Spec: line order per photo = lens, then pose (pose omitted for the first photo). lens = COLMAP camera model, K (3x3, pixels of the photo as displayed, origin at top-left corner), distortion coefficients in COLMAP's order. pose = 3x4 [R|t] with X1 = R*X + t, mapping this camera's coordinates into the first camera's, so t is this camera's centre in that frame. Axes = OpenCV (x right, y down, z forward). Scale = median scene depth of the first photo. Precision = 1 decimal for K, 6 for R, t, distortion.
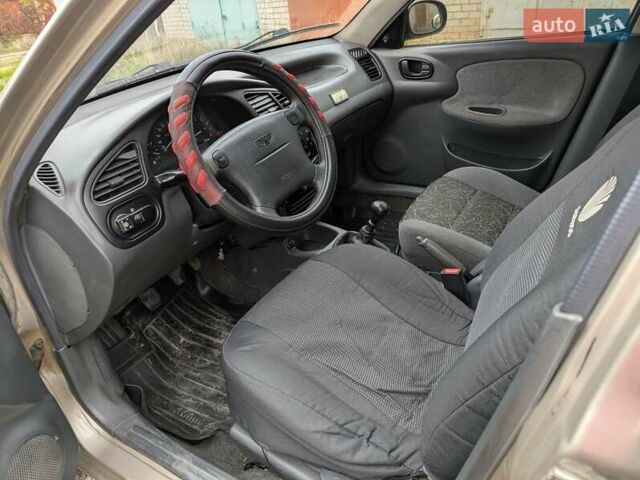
lens RADIAL K [[449.1, 0, 320.0], [0, 449.1, 240.0], [0, 0, 1]] dist [0.069923, -0.067340]
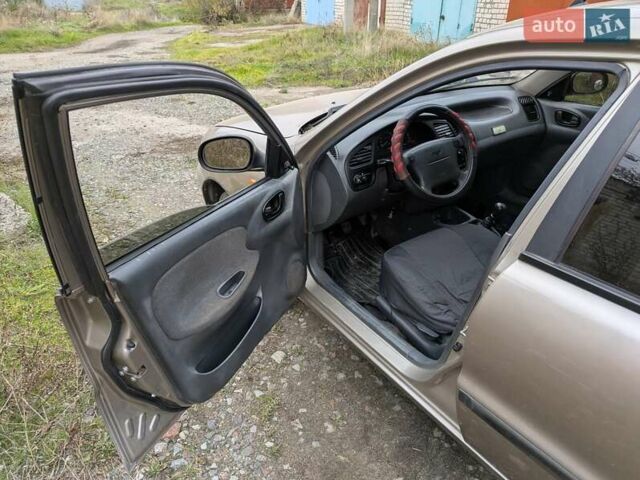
lens RADIAL K [[449.1, 0, 320.0], [0, 449.1, 240.0], [0, 0, 1]] dist [0.069923, -0.067340]
pose [[0.907681, 0.268175, -0.322797, 0.122195], [-0.260405, 0.963109, 0.067898, 0.109582], [0.329097, 0.022429, 0.944030, -0.802796]]
